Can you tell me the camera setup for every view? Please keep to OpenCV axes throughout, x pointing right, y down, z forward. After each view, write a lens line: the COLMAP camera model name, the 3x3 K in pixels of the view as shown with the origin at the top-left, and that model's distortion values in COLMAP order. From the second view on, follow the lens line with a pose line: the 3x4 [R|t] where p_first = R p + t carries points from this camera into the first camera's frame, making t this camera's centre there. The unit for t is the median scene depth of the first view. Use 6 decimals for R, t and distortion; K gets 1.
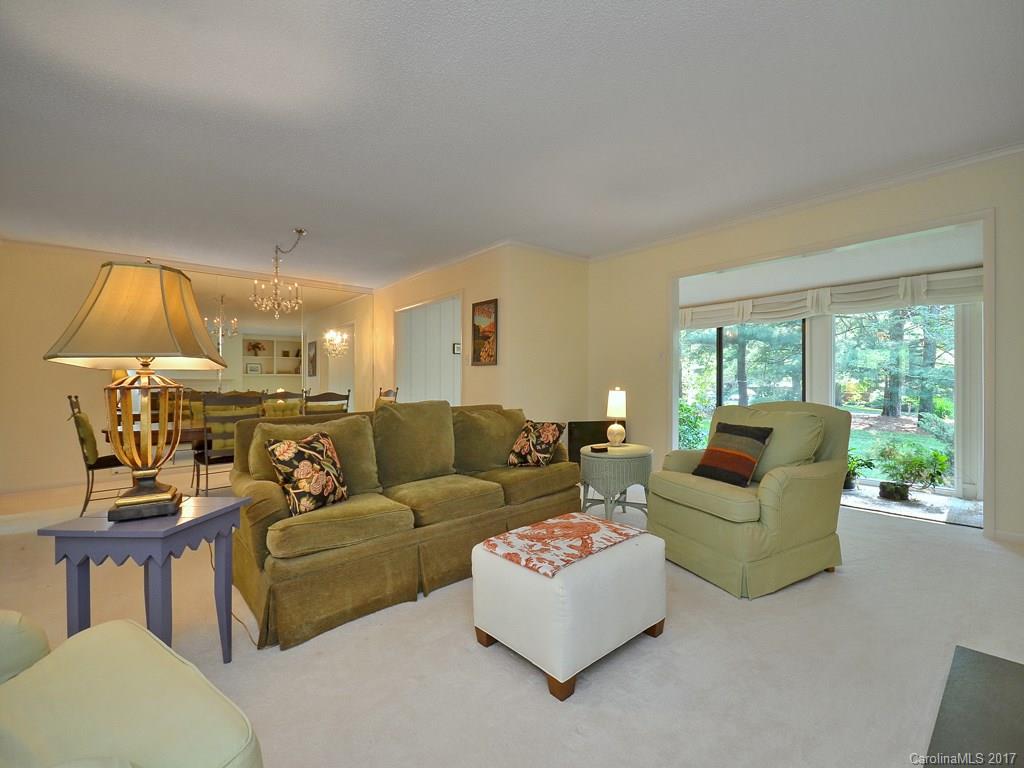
lens RADIAL K [[448.5, 0, 512.0], [0, 448.5, 384.0], [0, 0, 1]] dist [0.000354, 0.000002]
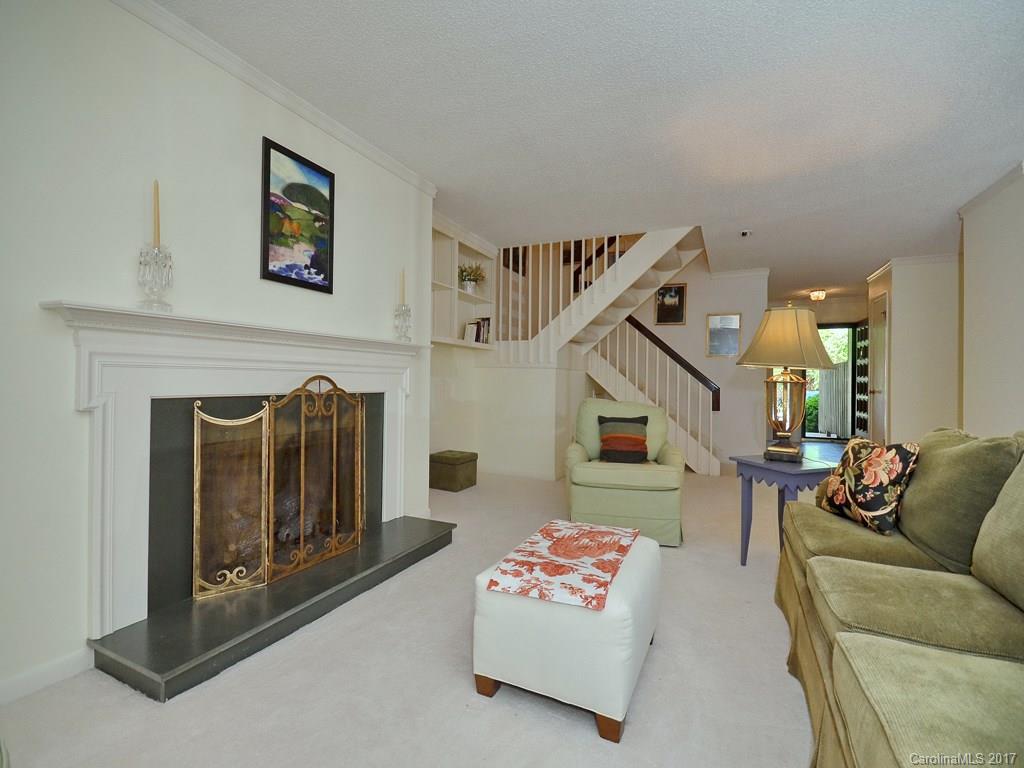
lens RADIAL K [[466.5, 0, 512.0], [0, 466.5, 384.0], [0, 0, 1]] dist [0.000044, -0.000002]
pose [[-0.917397, 0.006518, -0.397920, 0.631876], [0.000526, 0.999885, 0.015165, -0.003764], [0.397973, 0.013703, -0.917295, 1.847415]]
